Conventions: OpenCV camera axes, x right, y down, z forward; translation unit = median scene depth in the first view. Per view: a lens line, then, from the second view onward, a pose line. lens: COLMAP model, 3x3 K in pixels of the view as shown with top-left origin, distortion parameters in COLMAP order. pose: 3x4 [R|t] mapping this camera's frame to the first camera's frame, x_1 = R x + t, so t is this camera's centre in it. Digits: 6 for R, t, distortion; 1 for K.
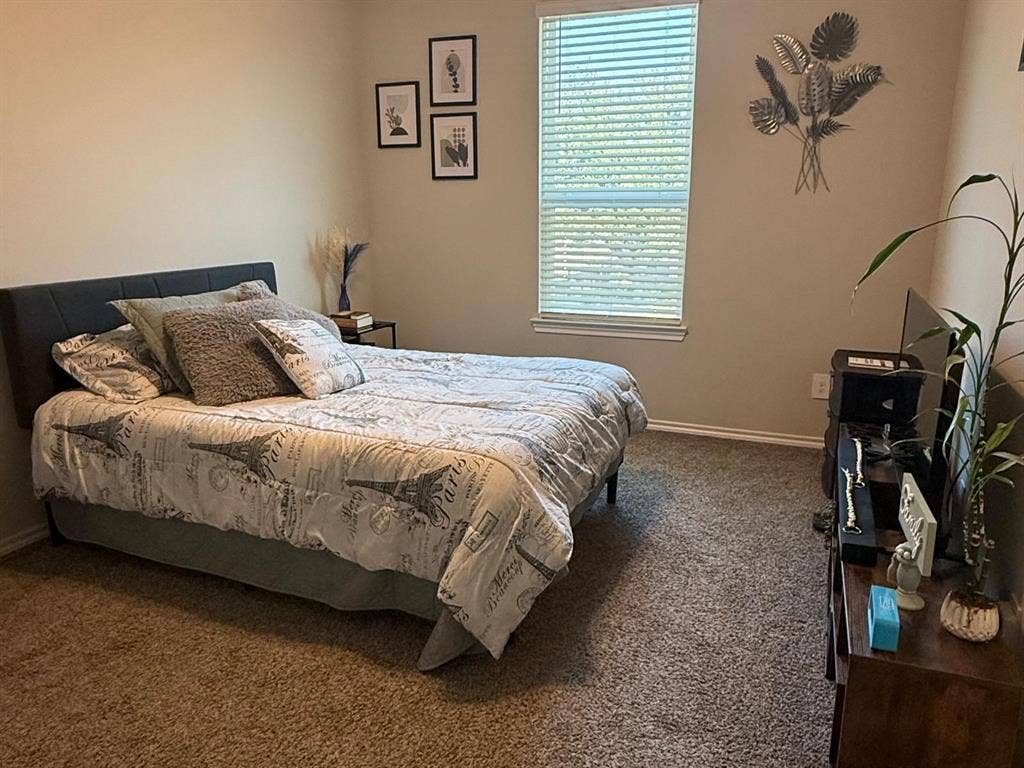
lens RADIAL K [[756.1, 0, 512.0], [0, 756.1, 384.0], [0, 0, 1]] dist [-0.000825, -0.004164]
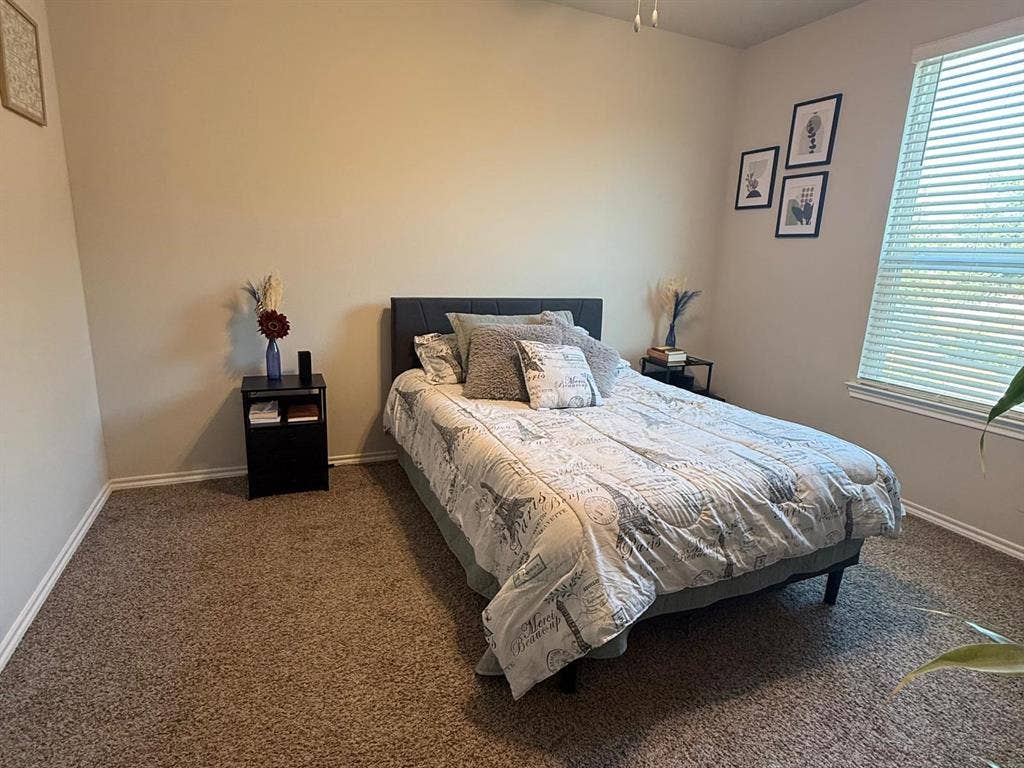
lens RADIAL K [[546.8, 0, 506.4], [0, 546.8, 379.7], [0, 0, 1]] dist [0.000406, 0.001146]
pose [[0.721949, 0.185952, -0.666492, 0.277897], [-0.199246, 0.978284, 0.057117, -0.067101], [0.662640, 0.091561, 0.743321, 0.305912]]
